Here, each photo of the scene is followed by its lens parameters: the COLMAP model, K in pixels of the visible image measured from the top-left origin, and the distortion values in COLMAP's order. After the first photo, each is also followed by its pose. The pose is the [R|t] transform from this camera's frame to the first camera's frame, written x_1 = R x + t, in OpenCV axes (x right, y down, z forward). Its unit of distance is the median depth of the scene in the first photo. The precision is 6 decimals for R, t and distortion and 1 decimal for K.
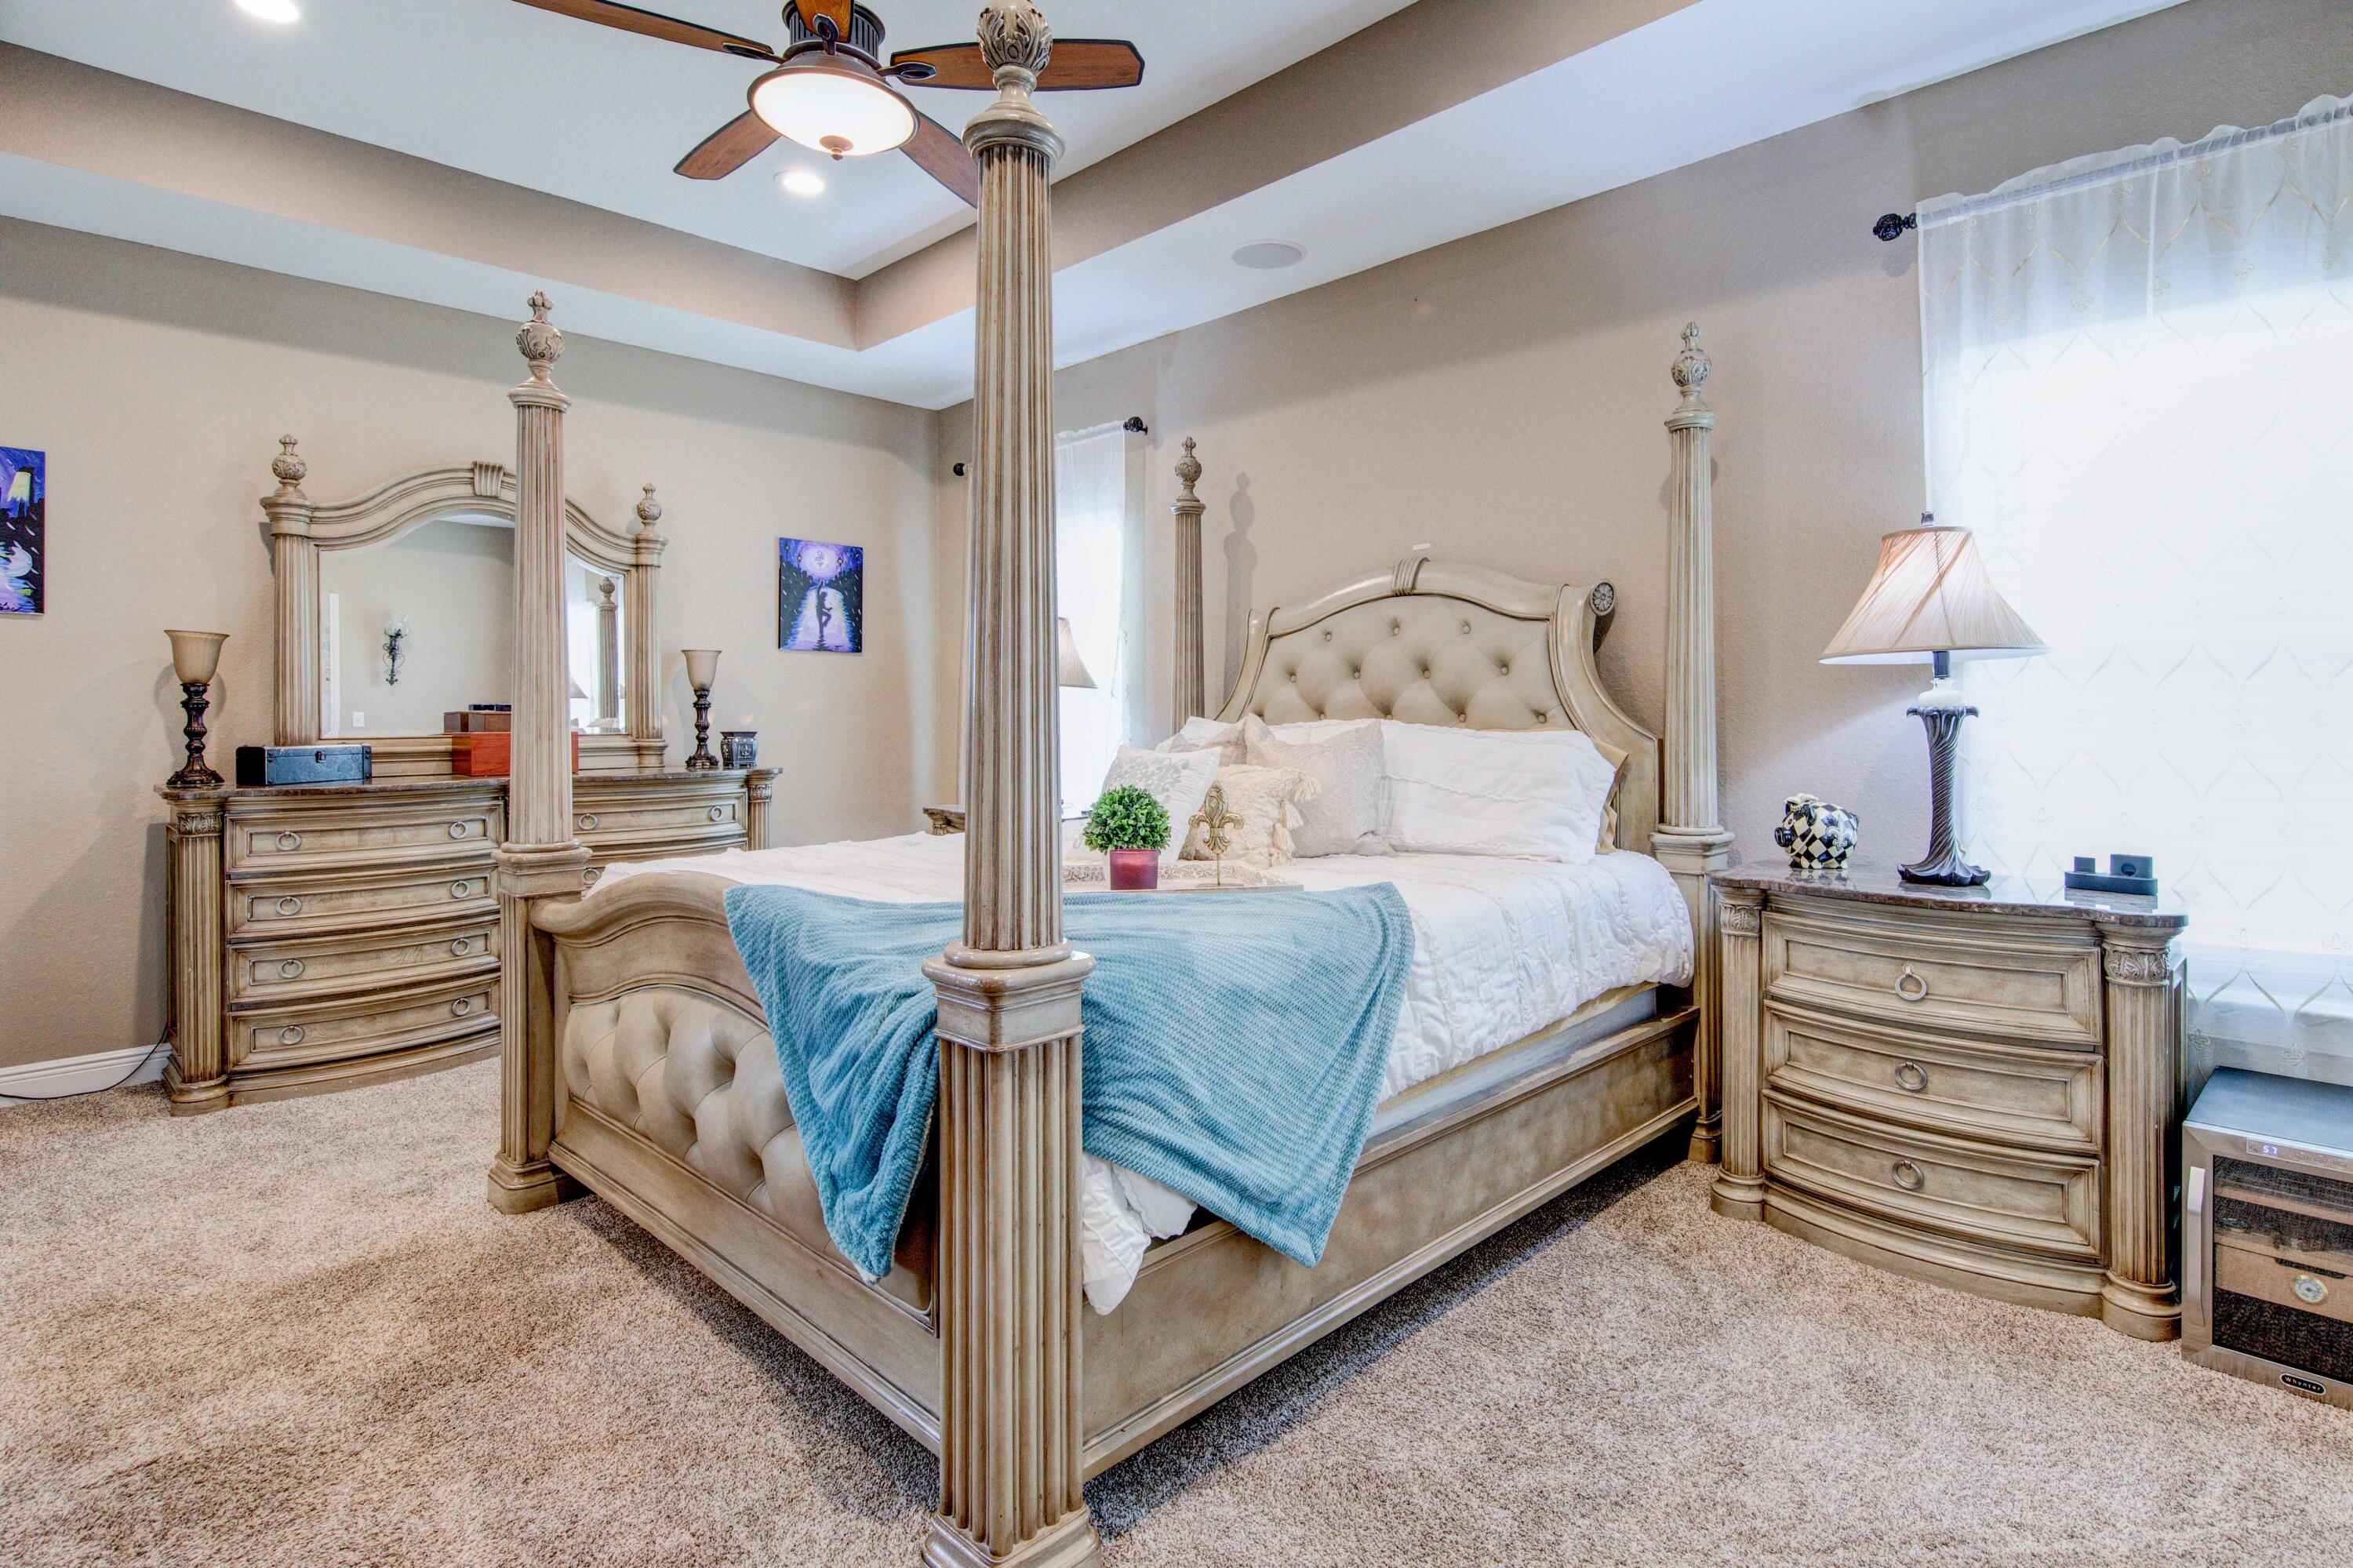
lens RADIAL K [[1279.6, 0, 1175.9], [0, 1279.6, 718.6], [0, 0, 1]] dist [0.001416, 0.000135]
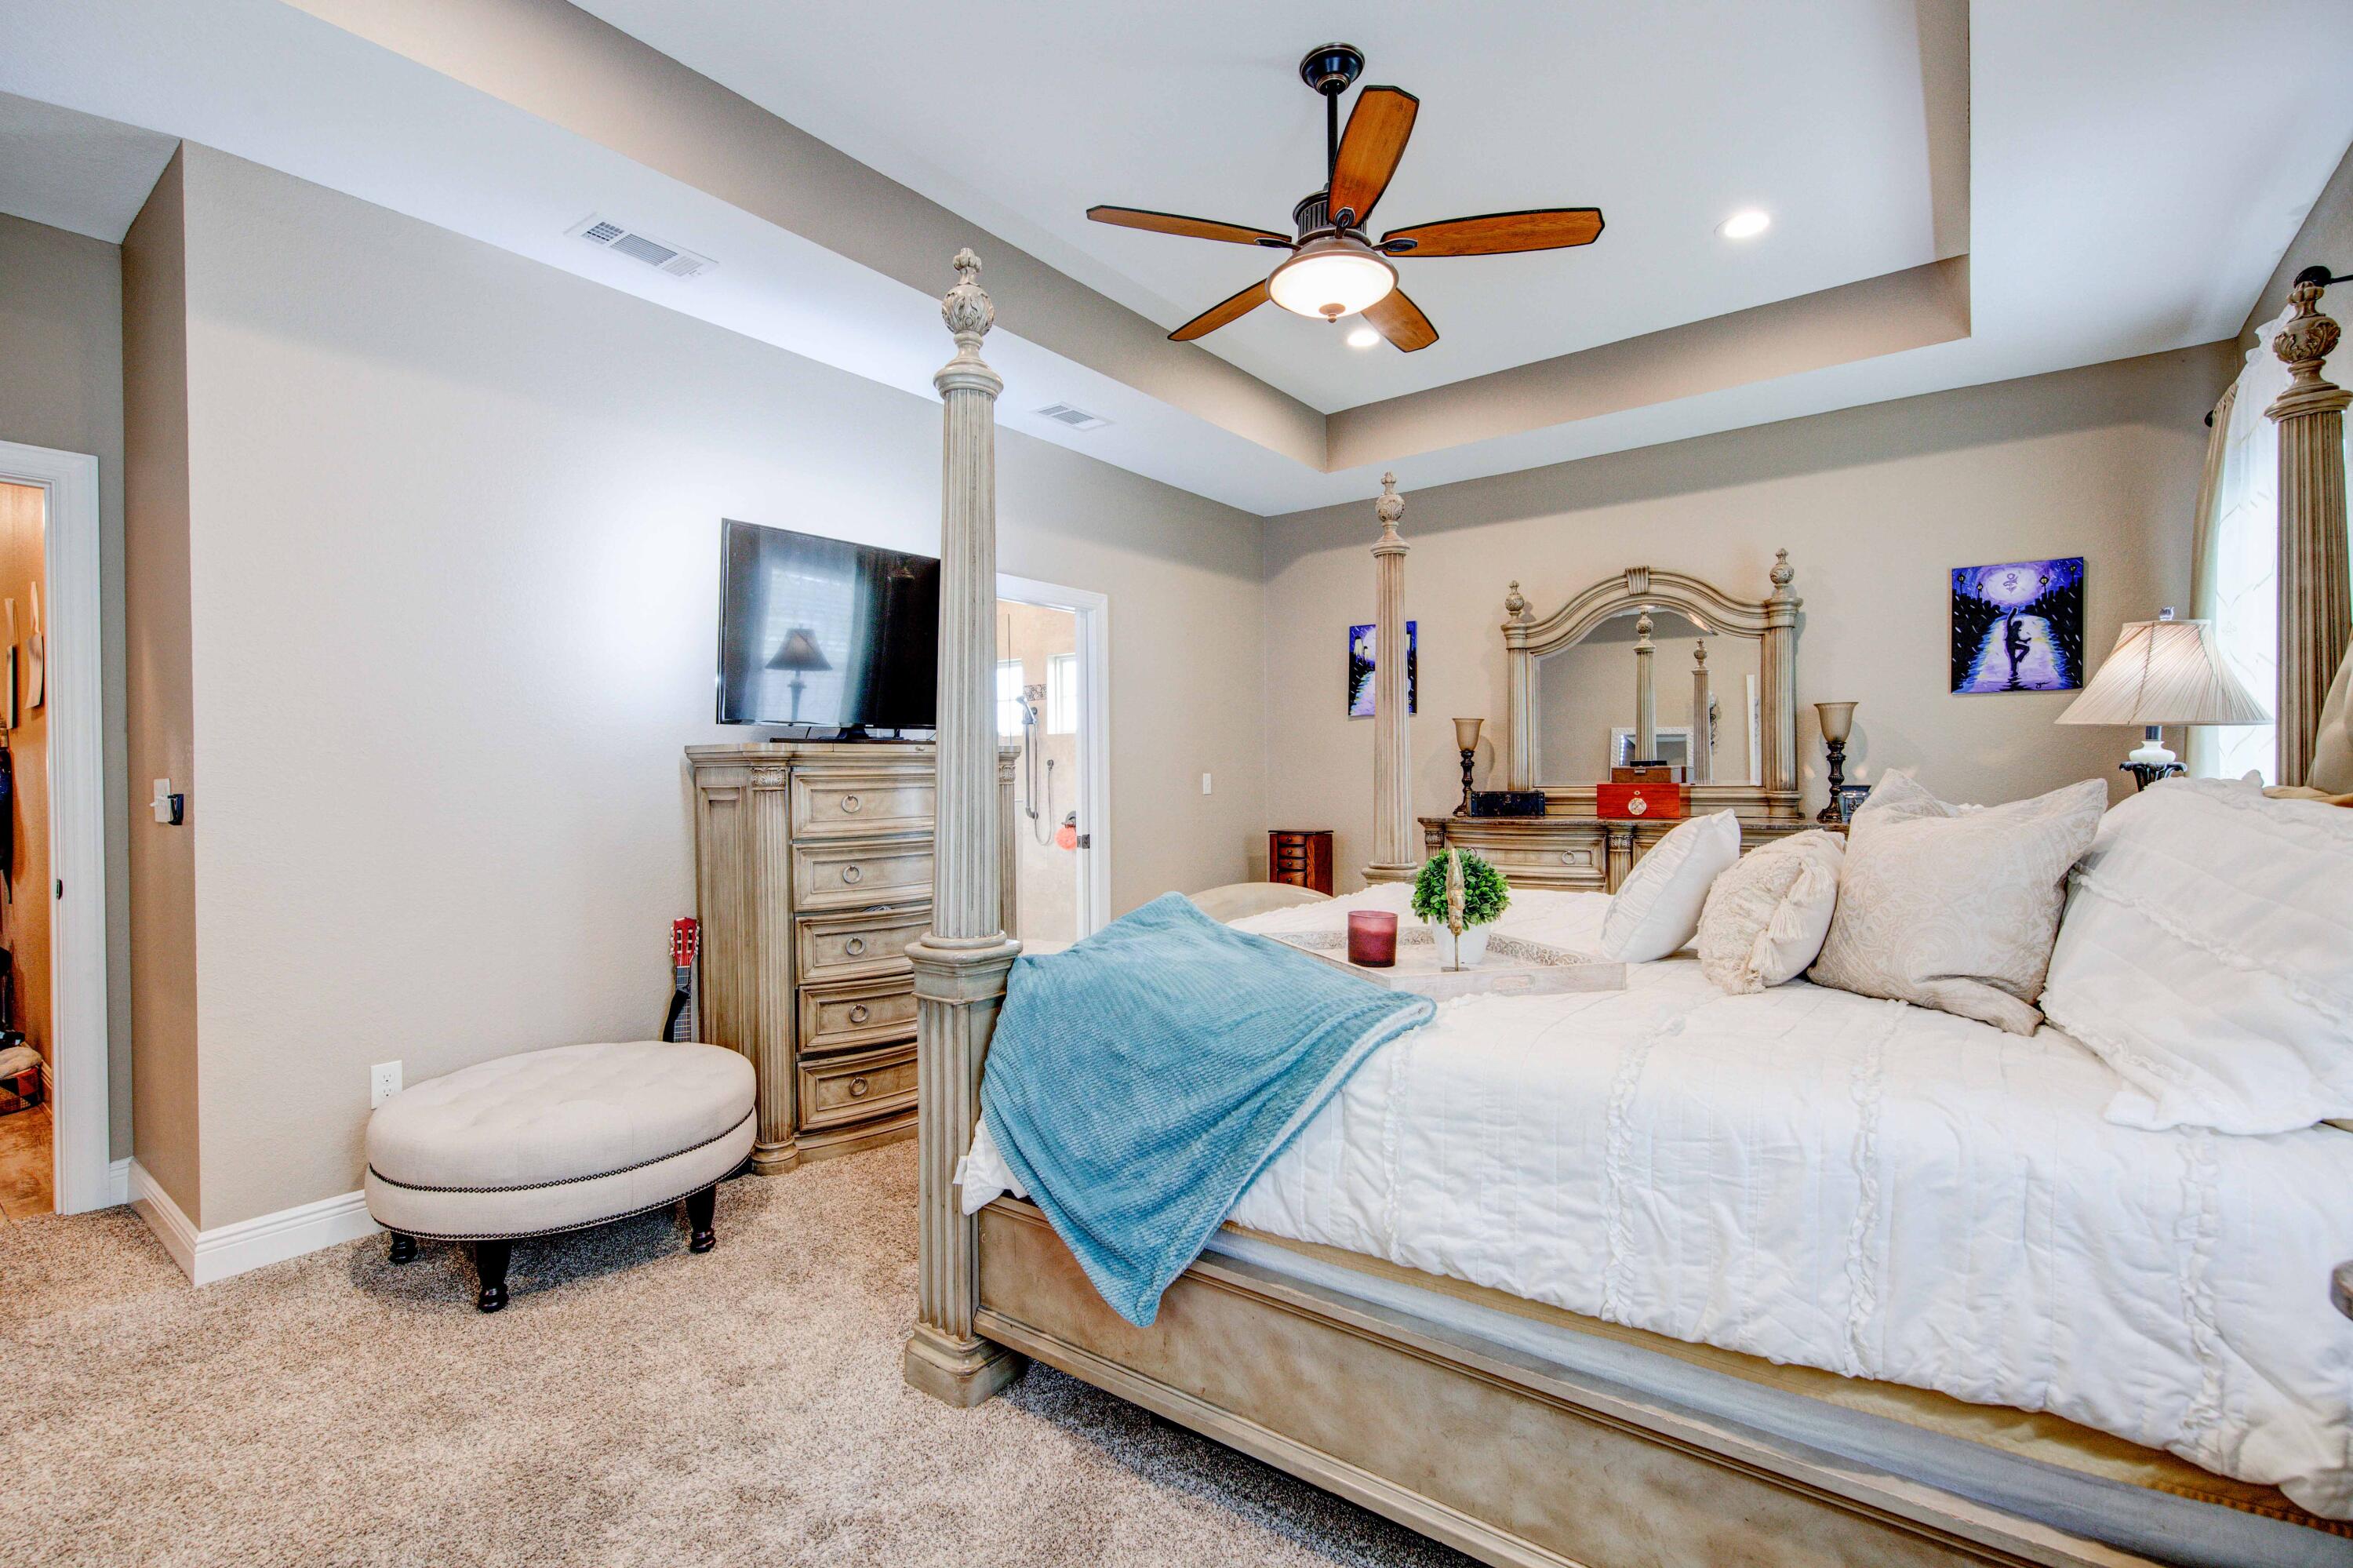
lens RADIAL K [[1049.8, 0, 1173.0], [0, 1049.8, 779.7], [0, 0, 1]] dist [0.018789, -0.008621]
pose [[0.097990, 0.007655, -0.995158, 0.468689], [0.006551, 0.999944, 0.008337, -0.004659], [0.995166, -0.007336, 0.097934, 0.477896]]
